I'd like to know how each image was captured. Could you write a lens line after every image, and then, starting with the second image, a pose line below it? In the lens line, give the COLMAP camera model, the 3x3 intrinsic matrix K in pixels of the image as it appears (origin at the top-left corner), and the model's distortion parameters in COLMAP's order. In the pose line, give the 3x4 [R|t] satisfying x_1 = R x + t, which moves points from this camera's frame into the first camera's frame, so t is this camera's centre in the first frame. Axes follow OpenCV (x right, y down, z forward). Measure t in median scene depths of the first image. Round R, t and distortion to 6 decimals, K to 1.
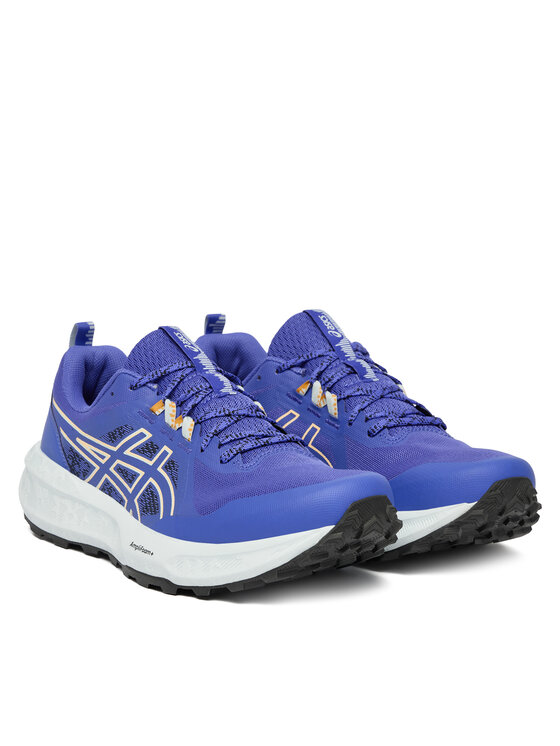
lens RADIAL K [[2430.0, 0, 280.0], [0, 2430.0, 373.0], [0, 0, 1]] dist [-0.087170, -0.740043]
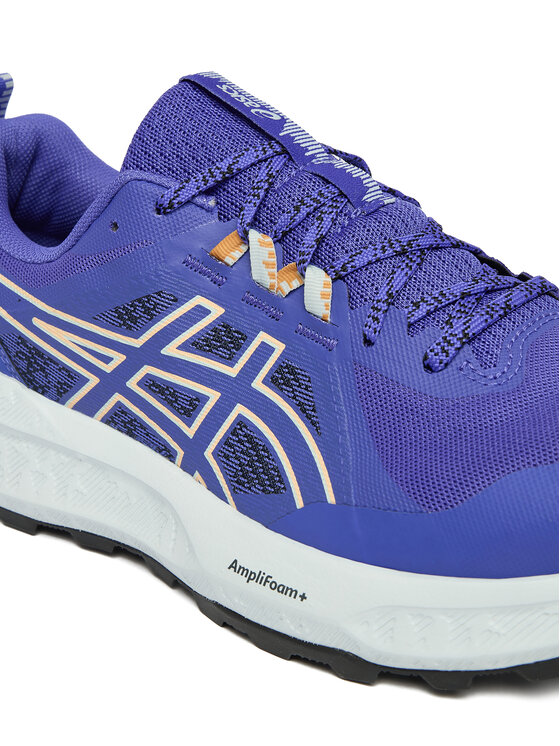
lens RADIAL K [[1352.3, 0, 280.0], [0, 1352.3, 373.0], [0, 0, 1]] dist [-0.067367, -0.048271]
pose [[0.962450, -0.123239, 0.241873, -0.106220], [0.076819, 0.978235, 0.192757, -0.011569], [-0.260364, -0.166938, 0.950969, 0.747958]]
